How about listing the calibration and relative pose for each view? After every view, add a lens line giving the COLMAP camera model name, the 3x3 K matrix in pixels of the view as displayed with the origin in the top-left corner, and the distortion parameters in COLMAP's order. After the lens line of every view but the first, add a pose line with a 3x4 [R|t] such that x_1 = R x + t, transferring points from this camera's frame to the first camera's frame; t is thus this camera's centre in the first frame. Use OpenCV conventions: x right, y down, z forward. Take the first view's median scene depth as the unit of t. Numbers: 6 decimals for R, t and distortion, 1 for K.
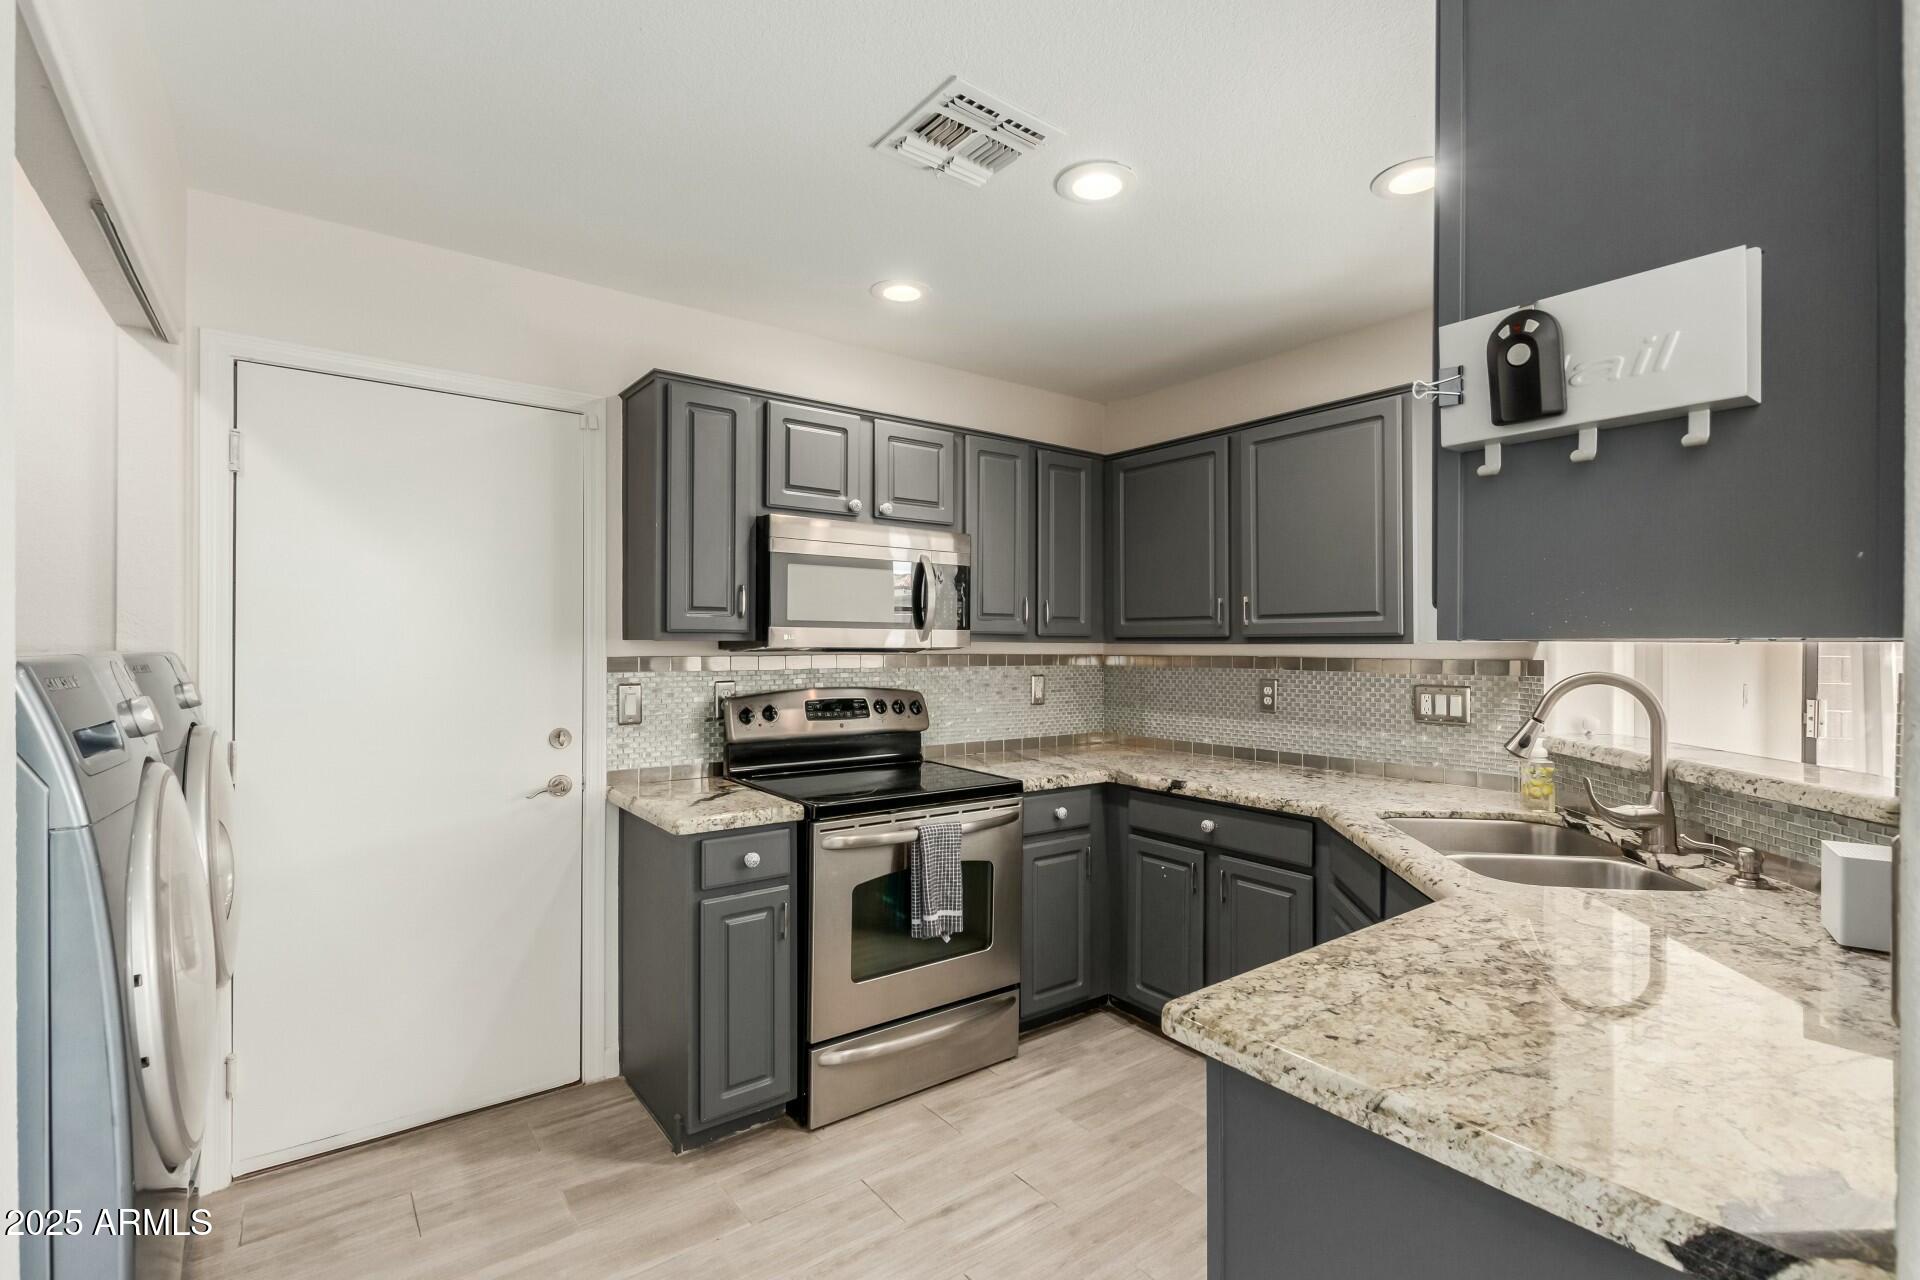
lens RADIAL K [[881.9, 0, 963.2], [0, 881.9, 643.7], [0, 0, 1]] dist [0.010205, -0.003991]
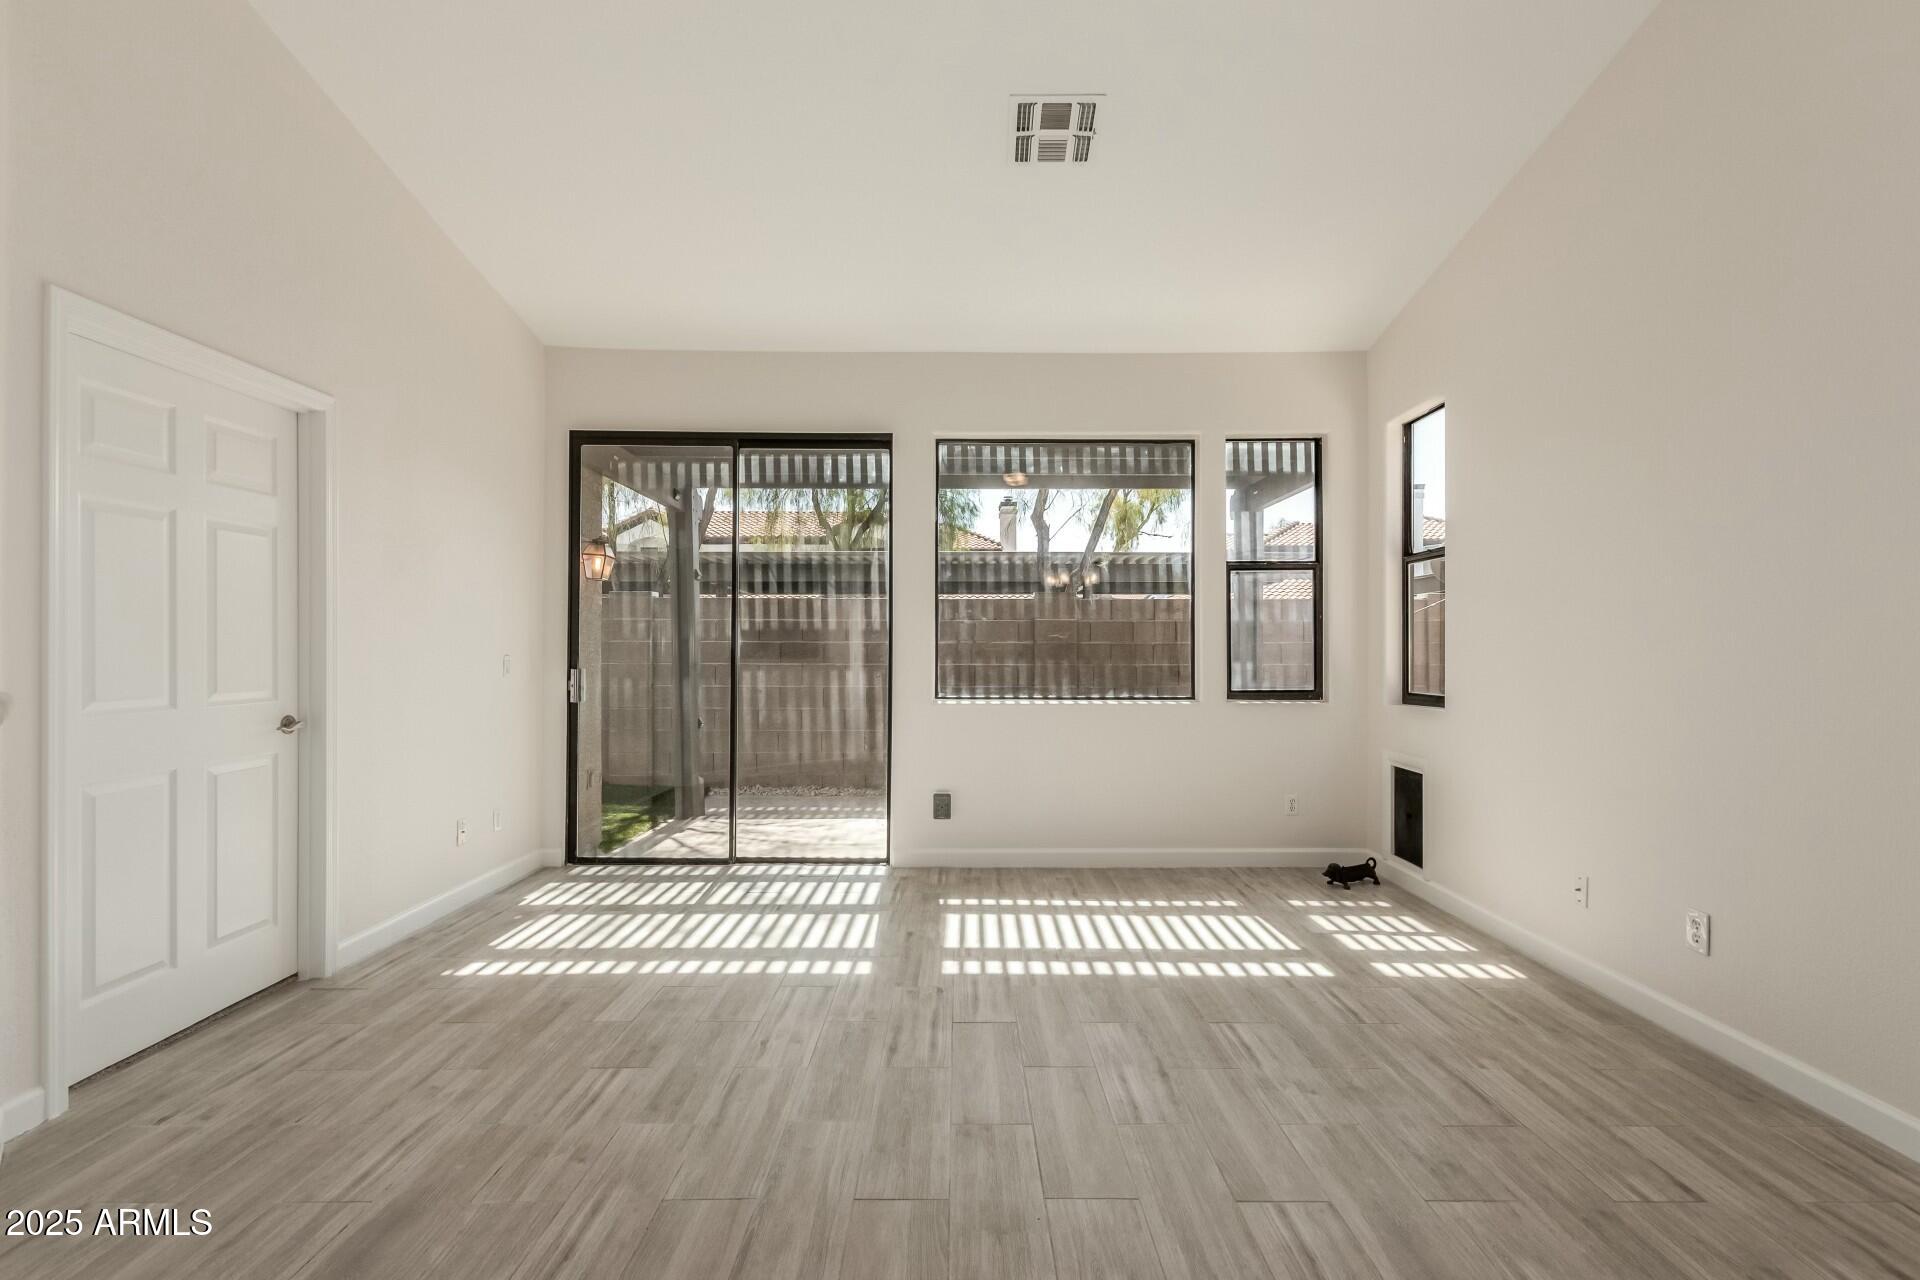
lens RADIAL K [[881.9, 0, 963.9], [0, 881.9, 643.6], [0, 0, 1]] dist [0.010205, -0.003991]
pose [[0.600177, 0.004838, 0.799853, 0.570505], [-0.000123, 0.999982, -0.005956, 0.060088], [-0.799868, 0.003477, 0.600166, -0.114236]]
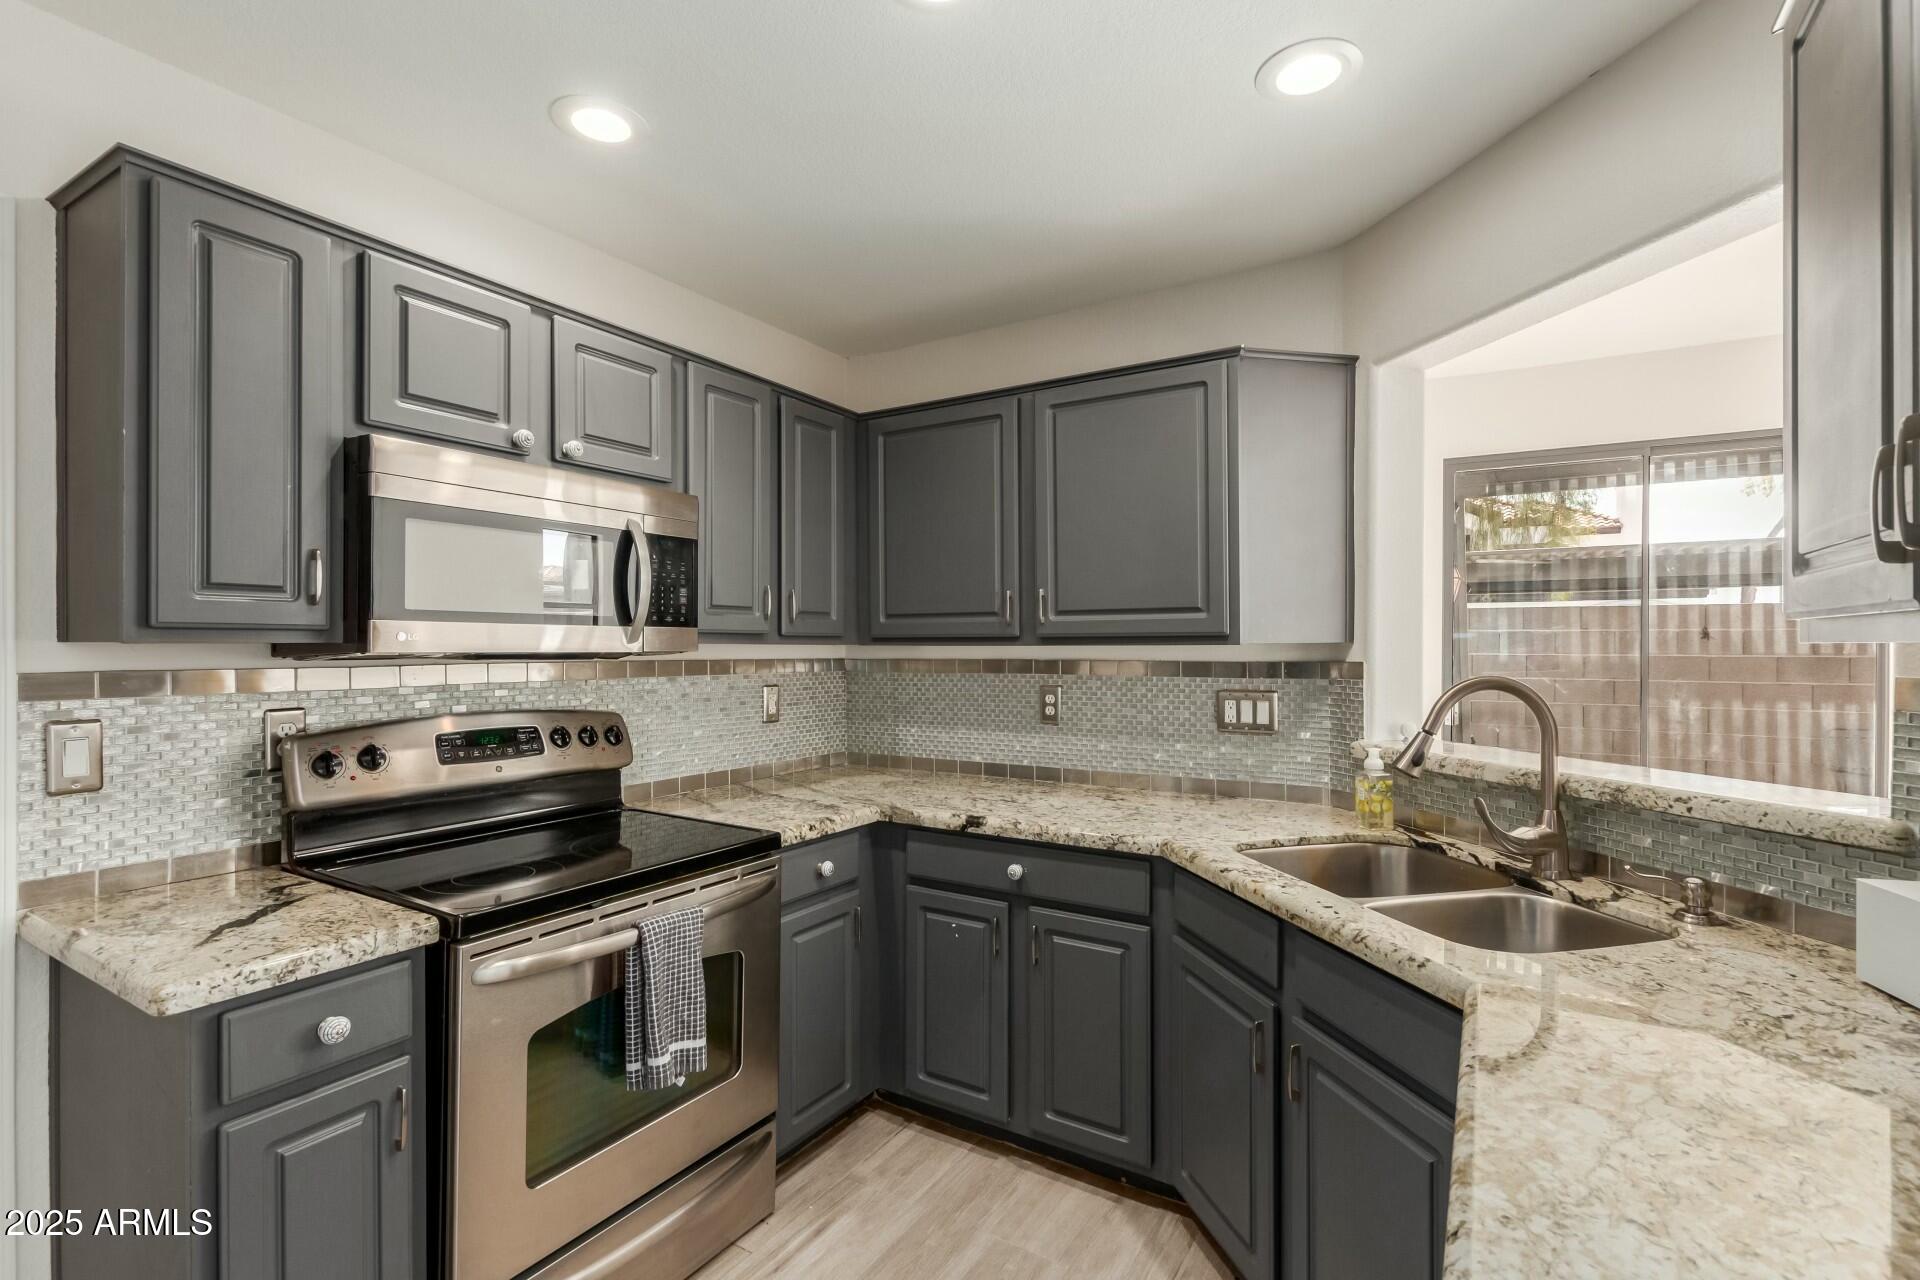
lens RADIAL K [[881.9, 0, 970.8], [0, 881.9, 643.3], [0, 0, 1]] dist [0.010205, -0.003991]
pose [[0.928789, -0.002622, 0.370599, -0.058924], [0.003179, 0.999995, -0.000891, -0.001112], [-0.370595, 0.002006, 0.928792, 0.268346]]
